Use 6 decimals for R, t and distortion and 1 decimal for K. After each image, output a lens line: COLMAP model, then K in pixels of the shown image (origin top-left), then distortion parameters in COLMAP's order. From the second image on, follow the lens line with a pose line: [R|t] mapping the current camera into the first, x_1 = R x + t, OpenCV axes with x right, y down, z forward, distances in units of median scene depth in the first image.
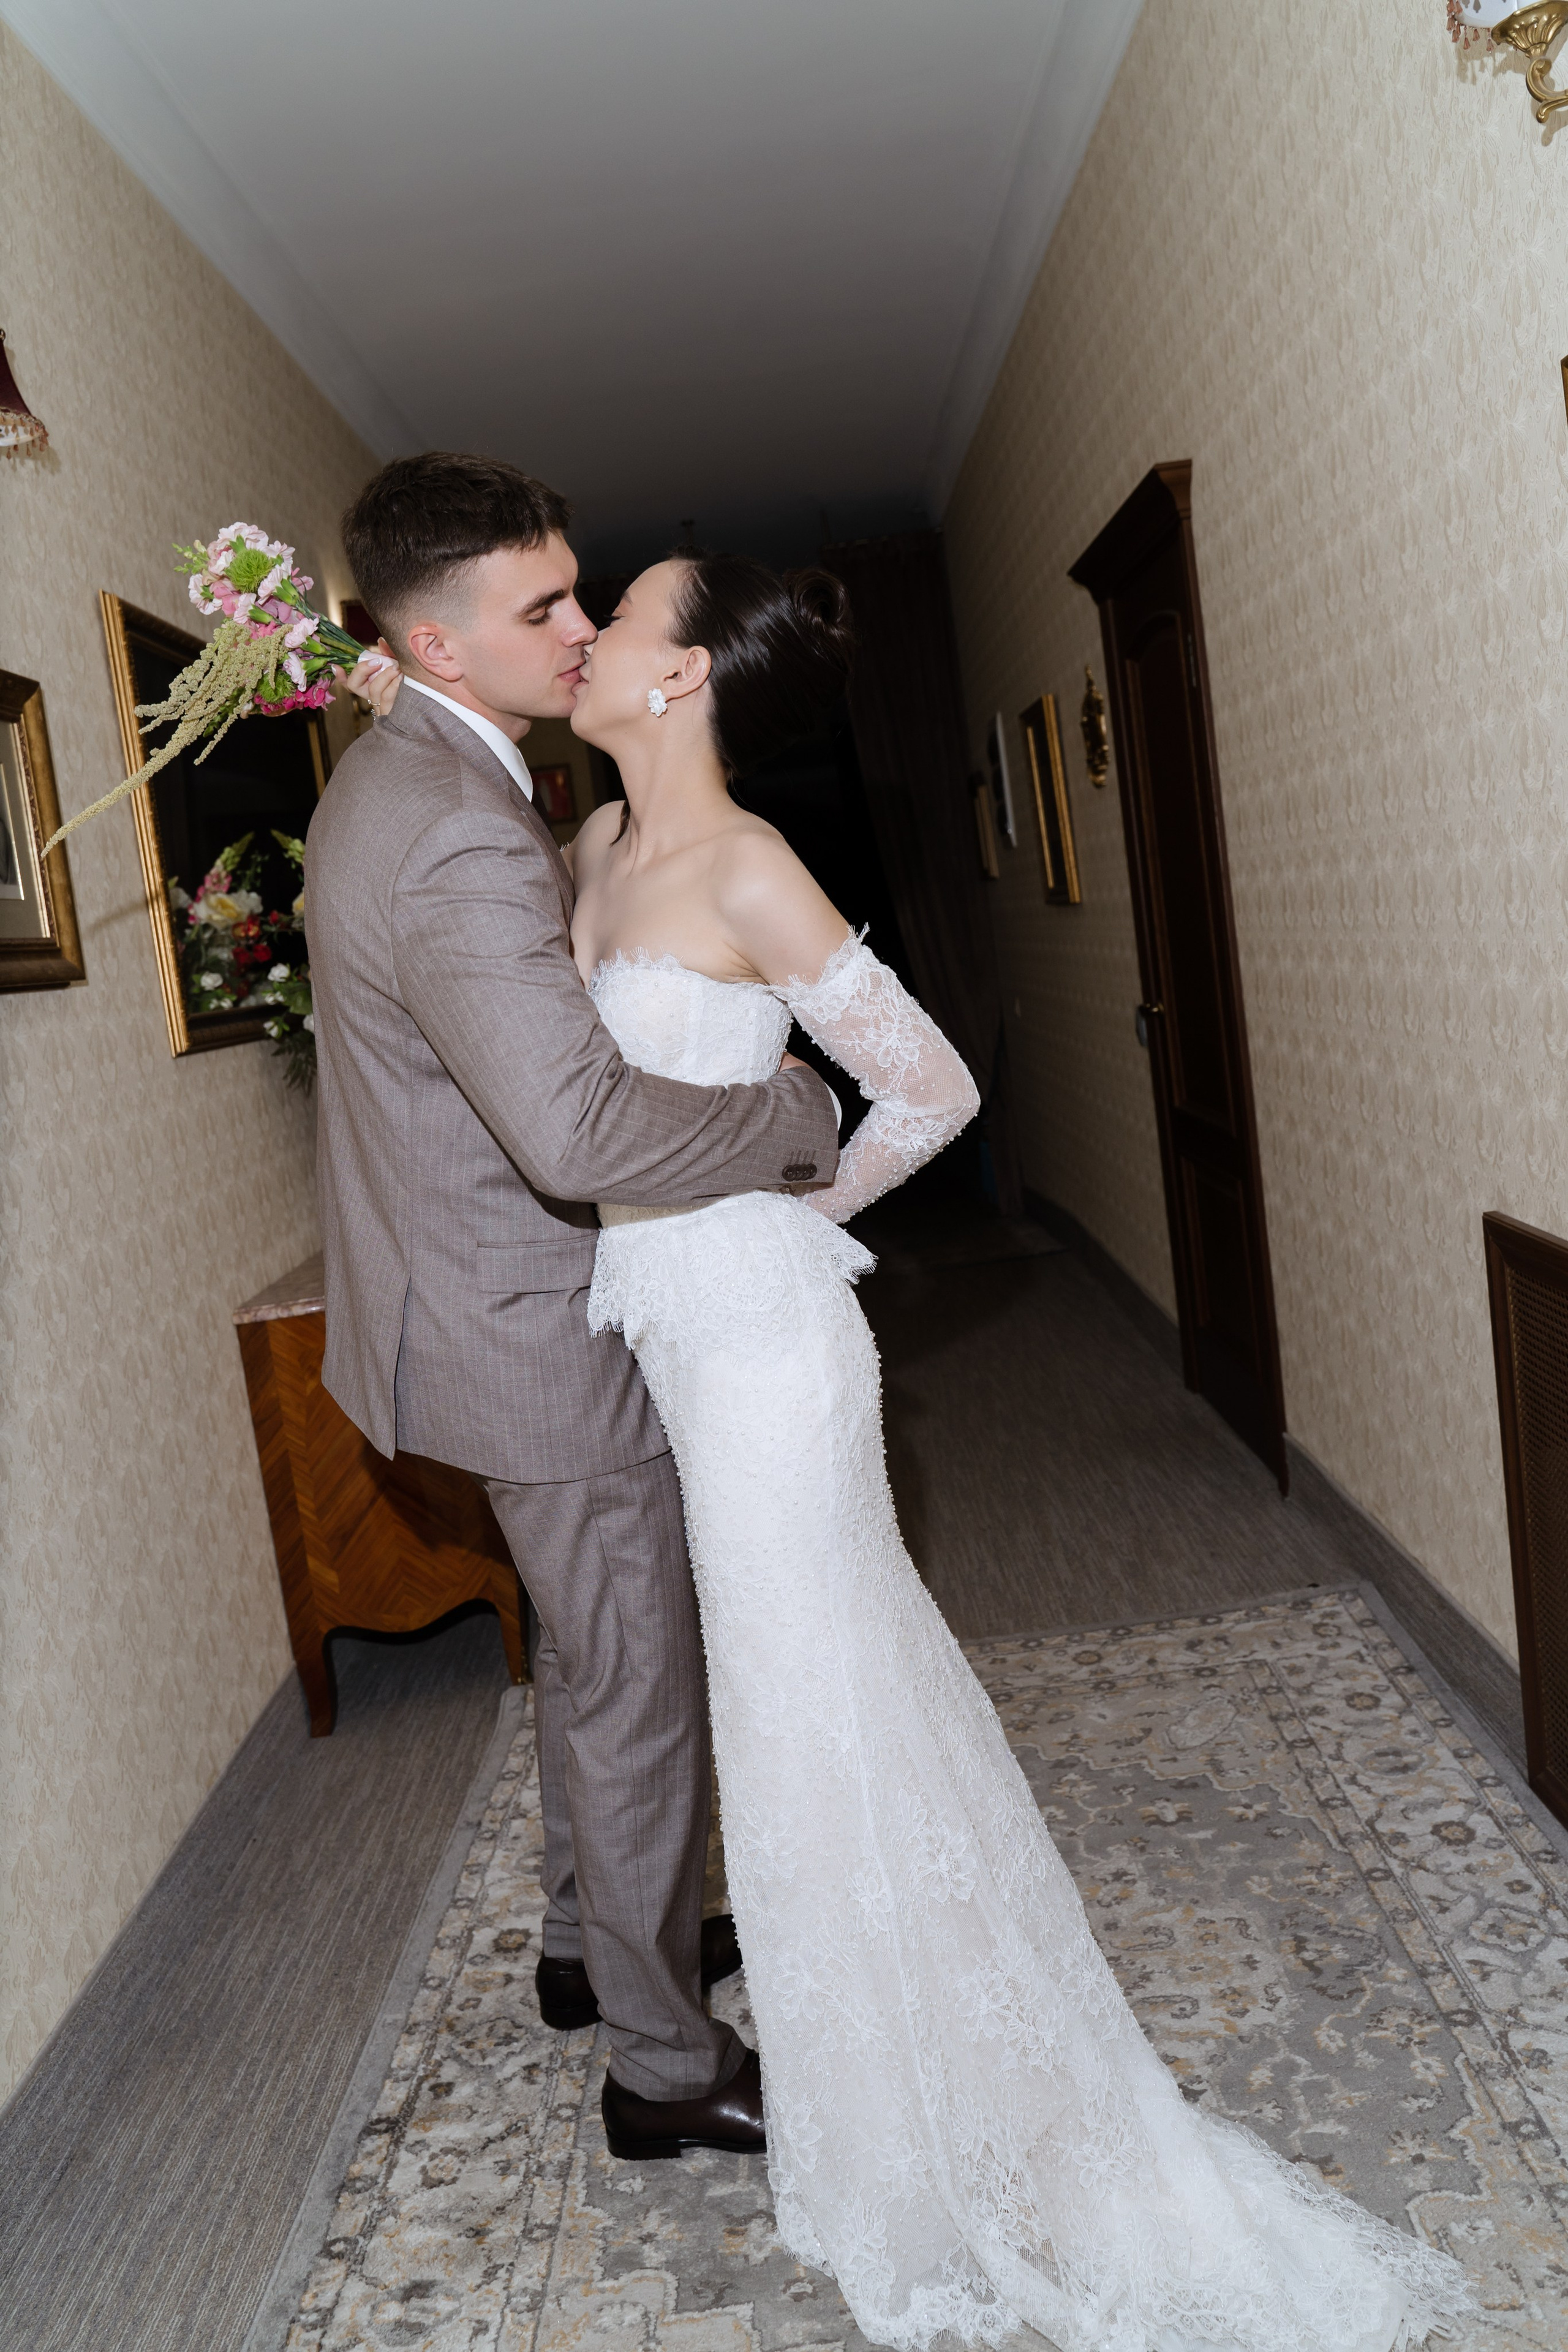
lens RADIAL K [[1891.9, 0, 772.2], [0, 1891.9, 1170.5], [0, 0, 1]] dist [0.004657, -0.017762]
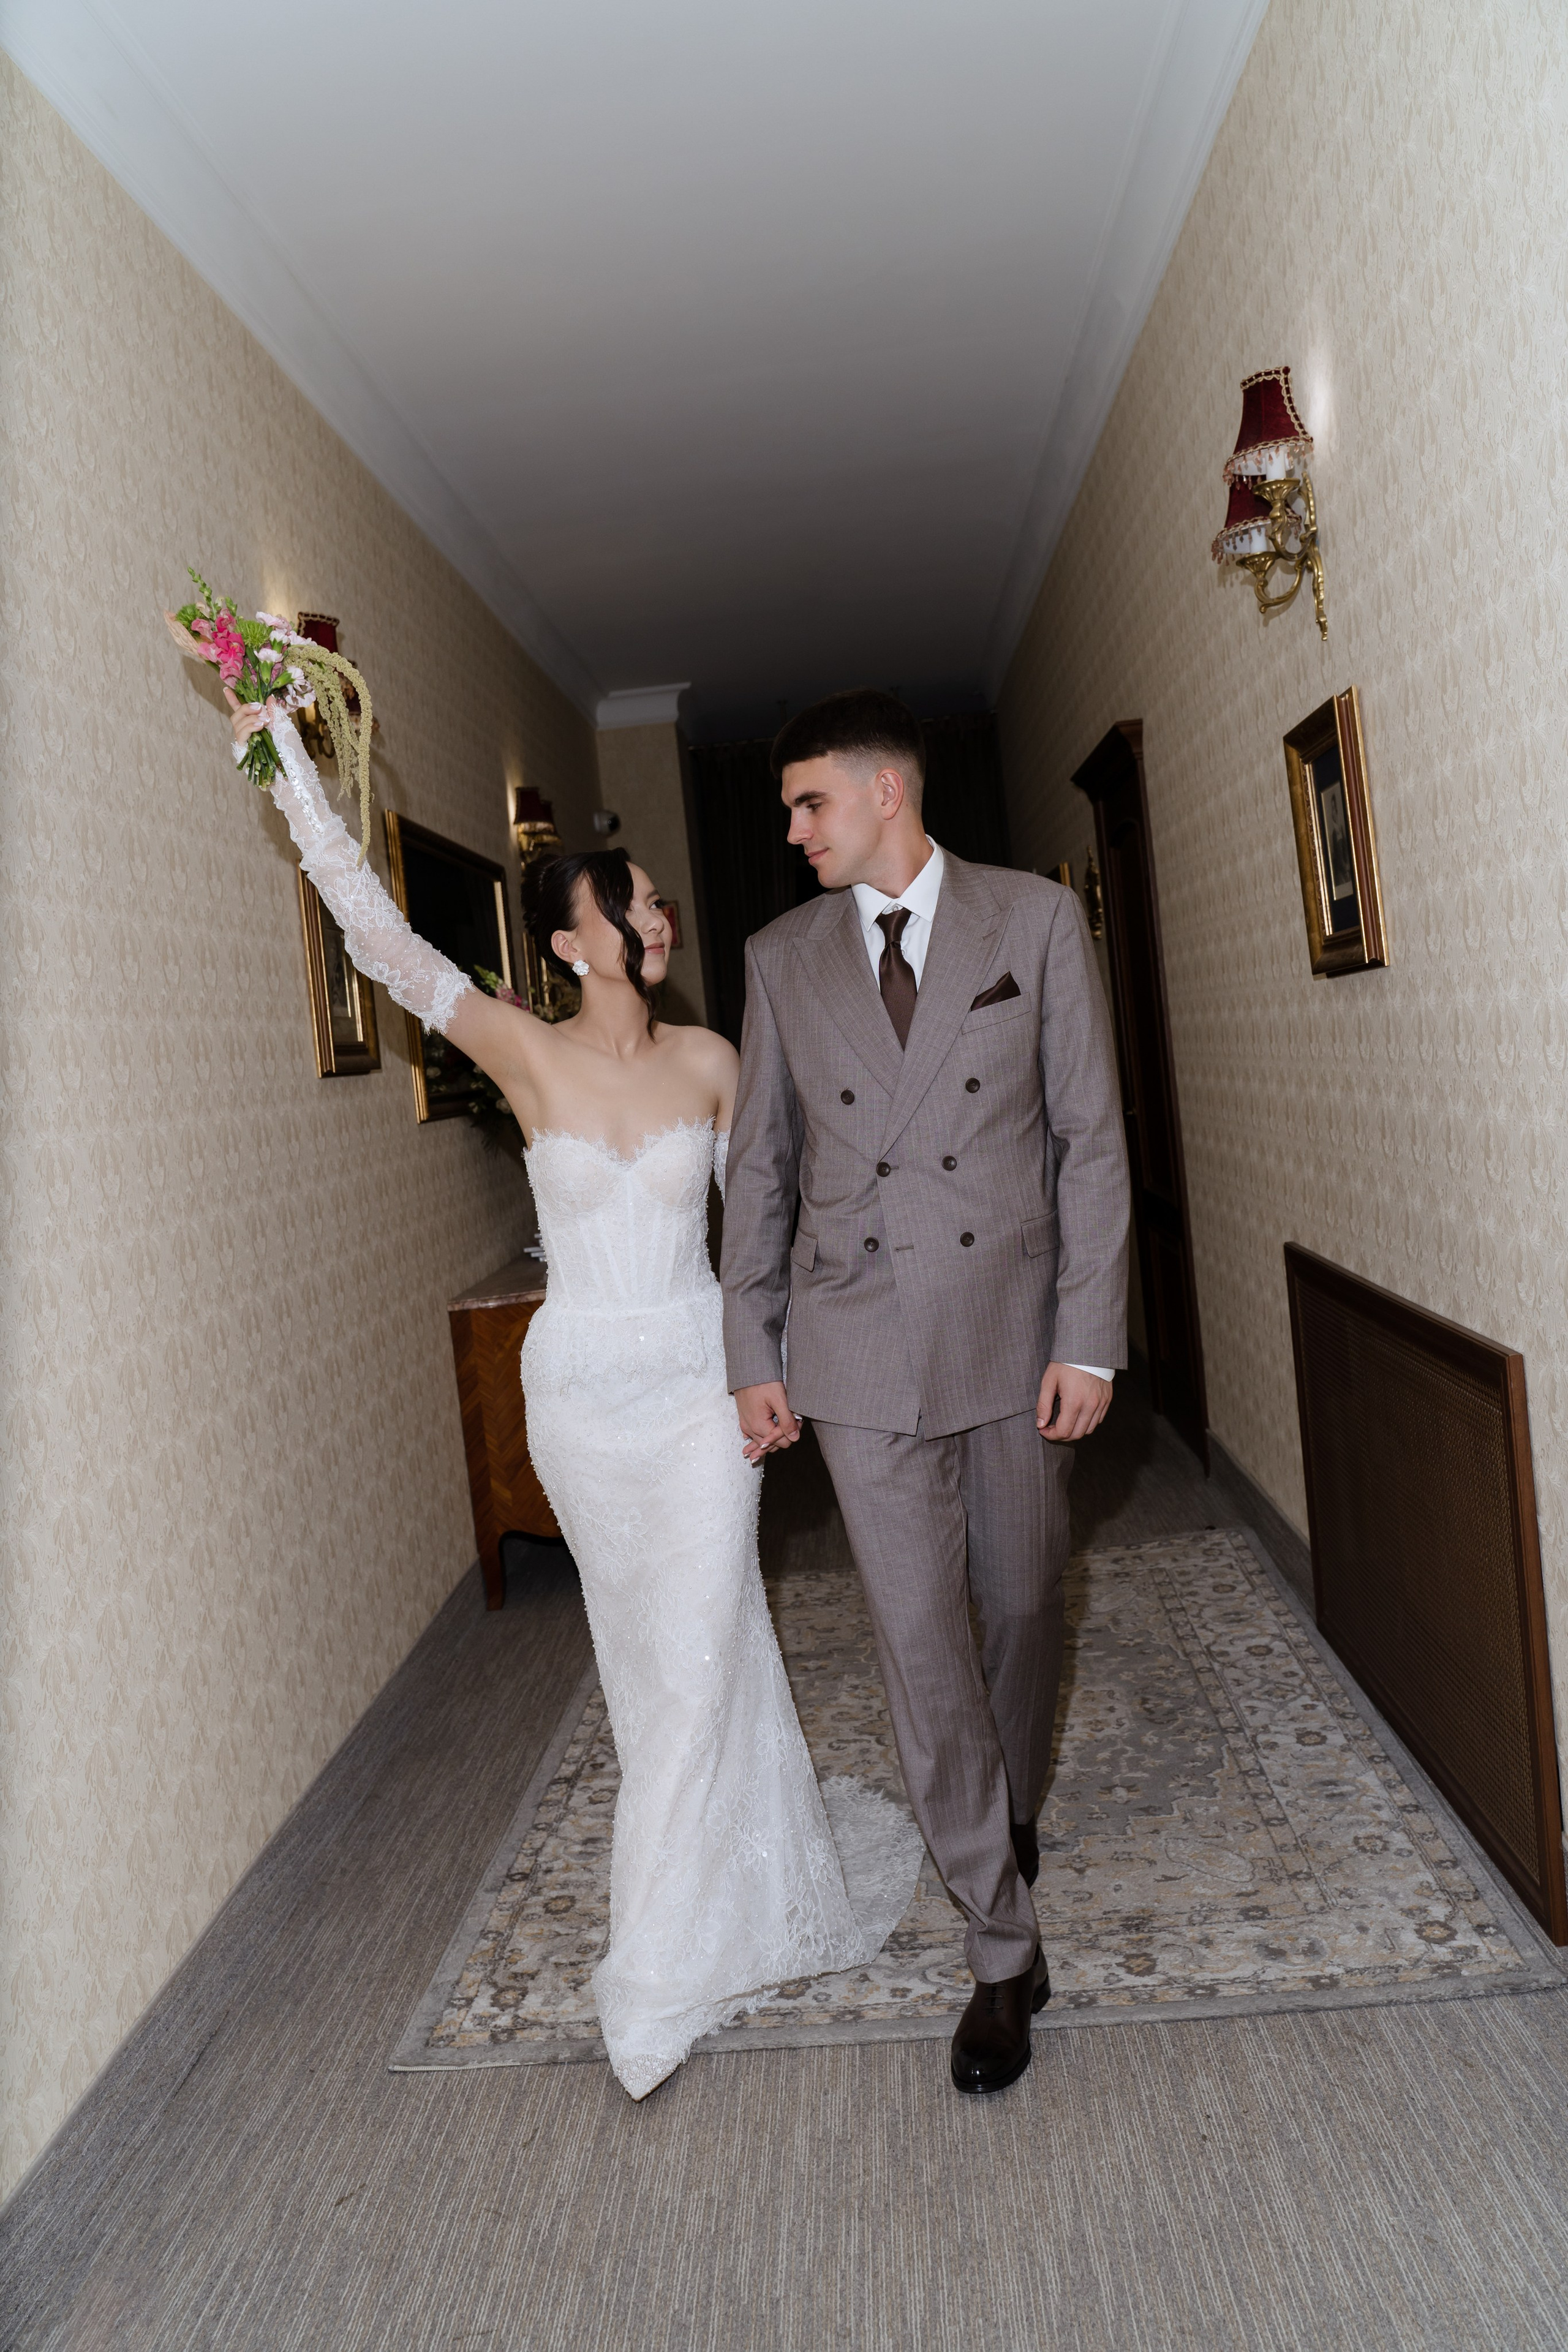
lens RADIAL K [[1902.8, 0, 735.6], [0, 1902.8, 1172.4], [0, 0, 1]] dist [0.000150, -0.002727]
pose [[0.997773, 0.028249, -0.060420, 0.020203], [-0.031544, 0.998026, -0.054307, 0.057917], [0.058767, 0.056092, 0.996695, -0.519565]]
